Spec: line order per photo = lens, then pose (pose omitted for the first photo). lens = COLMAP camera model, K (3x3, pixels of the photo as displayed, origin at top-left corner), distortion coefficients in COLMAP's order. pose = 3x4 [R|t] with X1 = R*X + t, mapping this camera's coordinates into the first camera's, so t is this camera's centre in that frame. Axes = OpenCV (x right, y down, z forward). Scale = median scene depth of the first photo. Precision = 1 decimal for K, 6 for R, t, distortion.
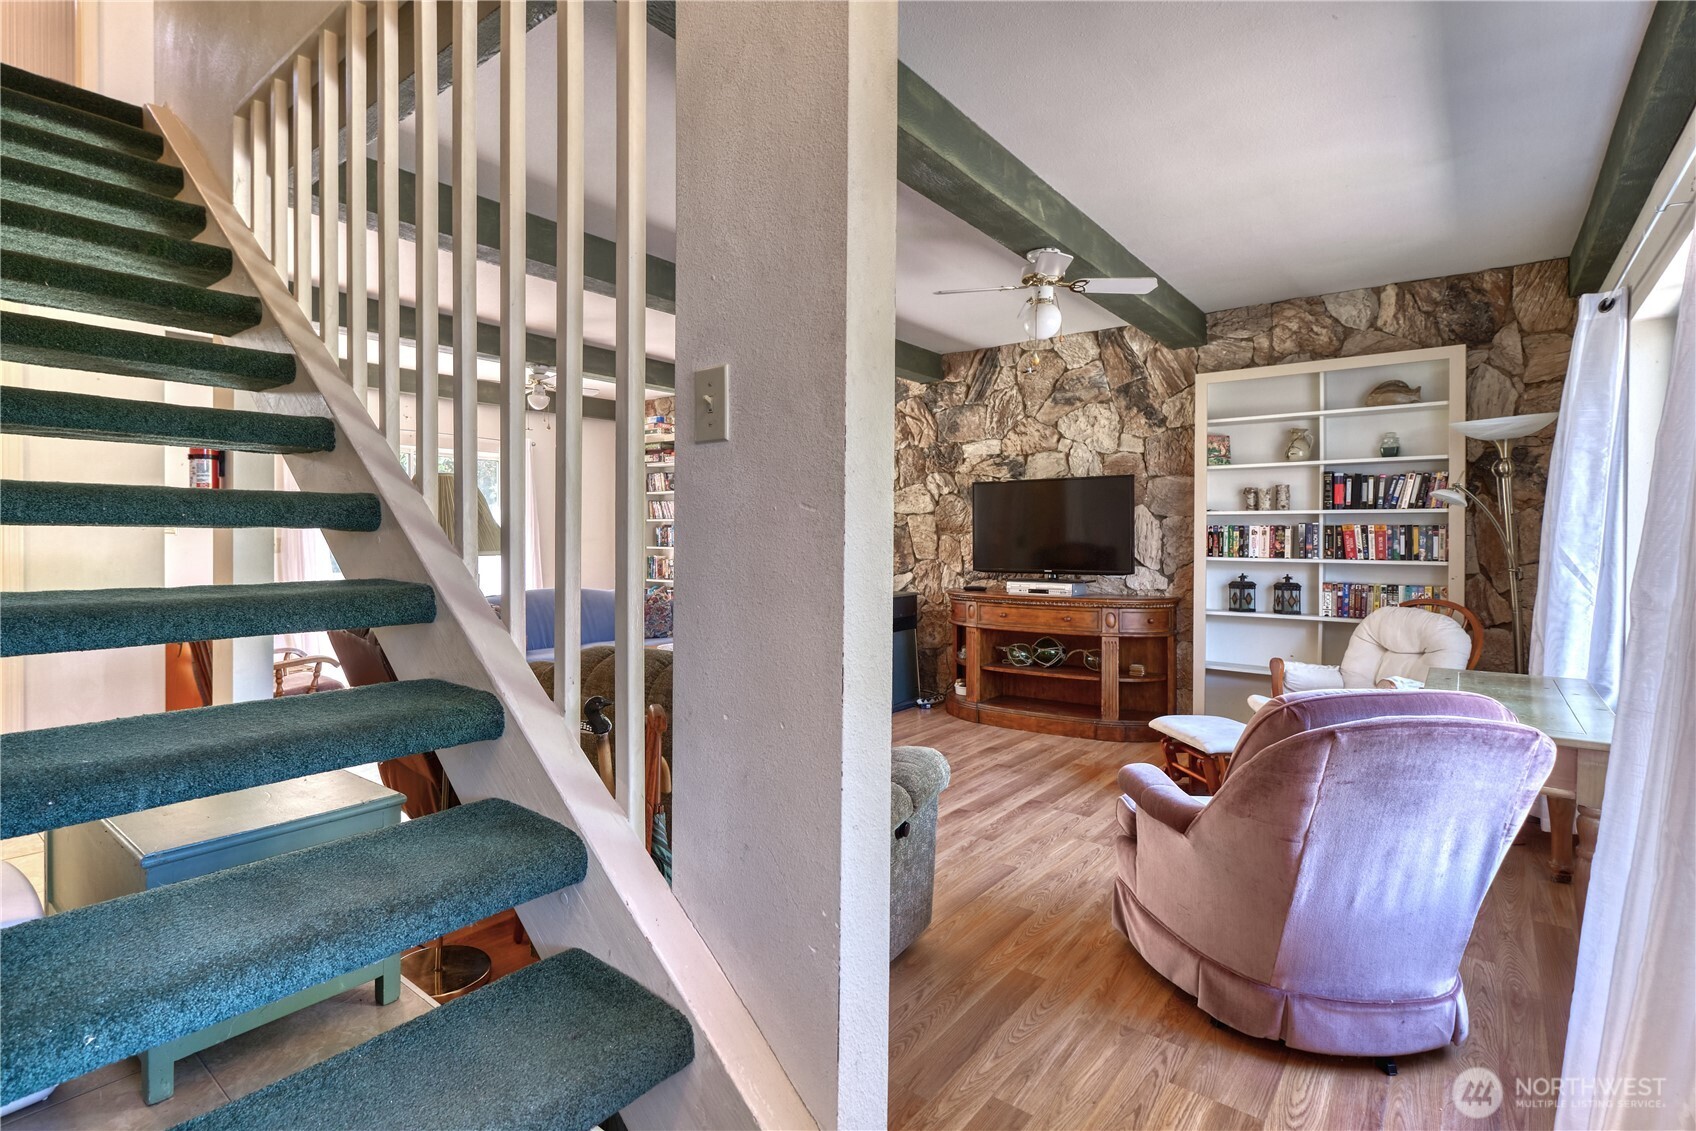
lens RADIAL K [[825.3, 0, 783.1], [0, 825.3, 542.3], [0, 0, 1]] dist [0.001305, -0.000363]
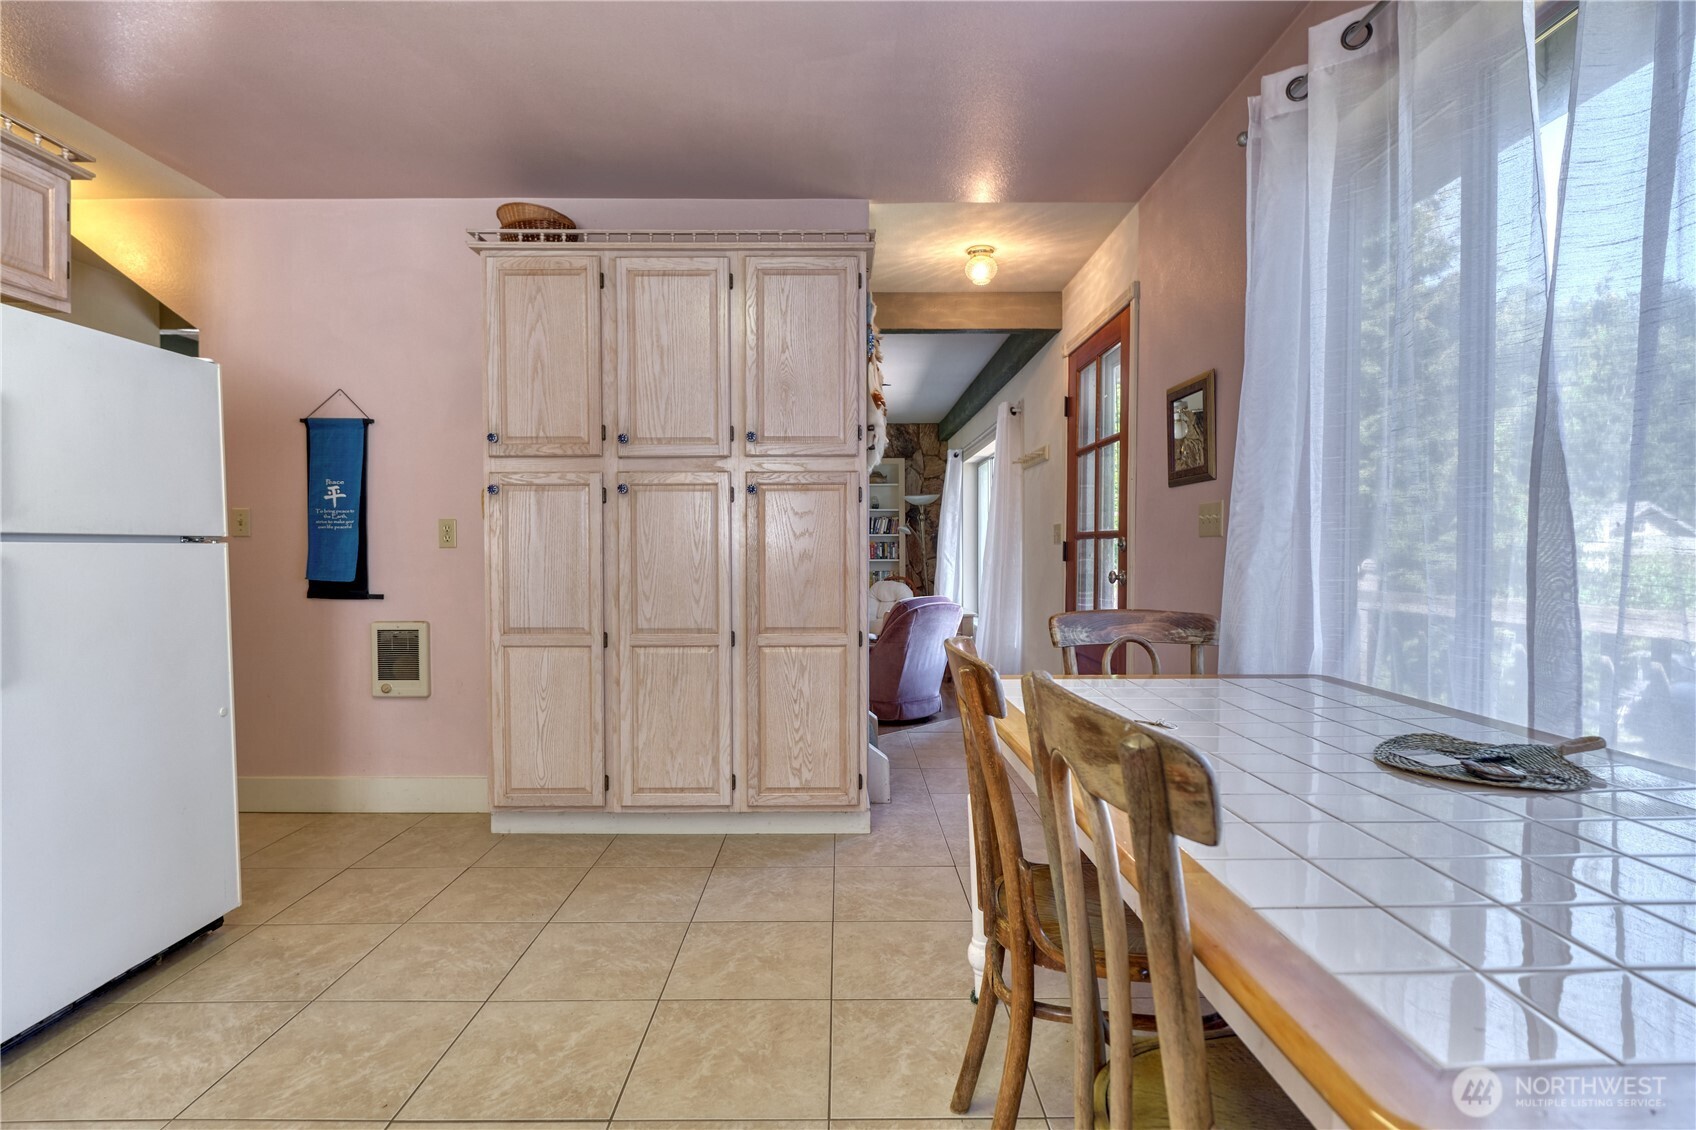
lens RADIAL K [[811.7, 0, 848.0], [0, 811.7, 565.0], [0, 0, 1]] dist [-0.007548, -0.000627]
pose [[0.756395, -0.016705, 0.653902, -0.587511], [0.007781, 0.999833, 0.016541, 0.002257], [-0.654069, -0.007423, 0.756399, -0.440866]]
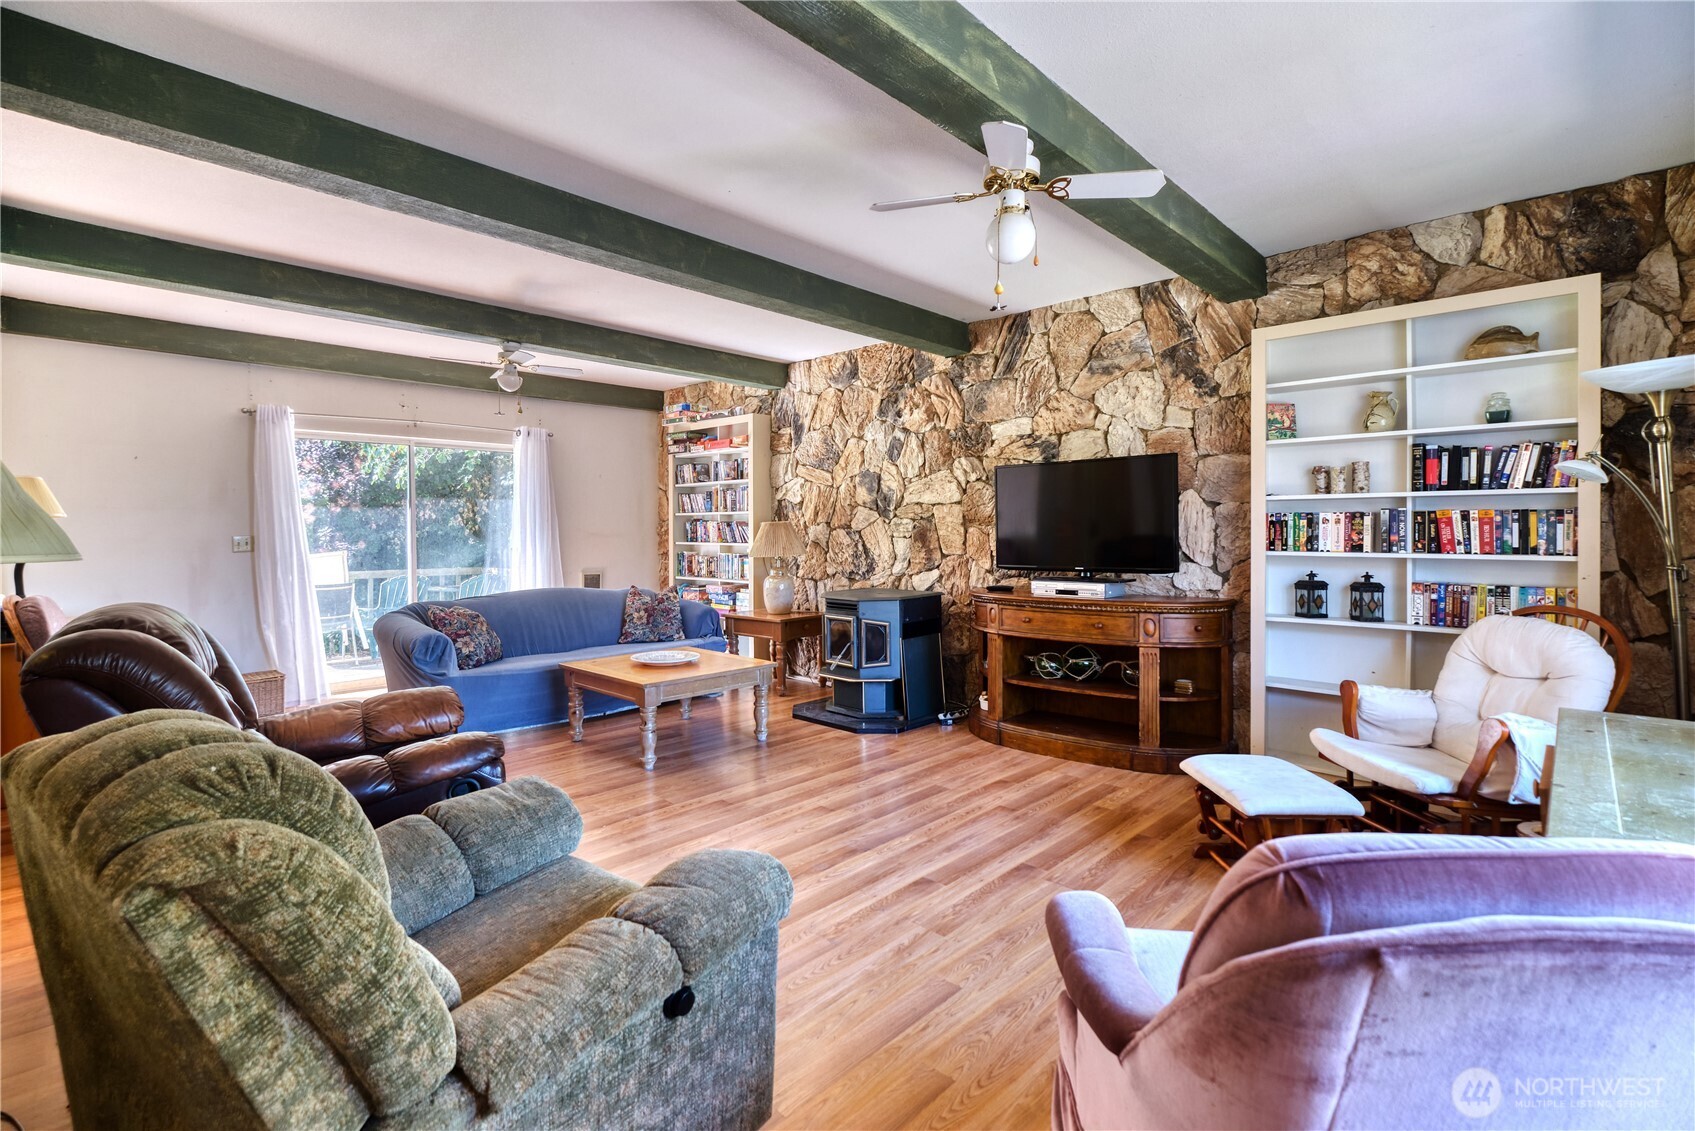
lens RADIAL K [[781.2, 0, 850.3], [0, 781.2, 539.0], [0, 0, 1]] dist [-0.000933, -0.000122]
pose [[0.998283, -0.007057, -0.058149, 0.149786], [0.007274, 0.999967, 0.003523, -0.000178], [0.058123, -0.003939, 0.998302, 0.205850]]
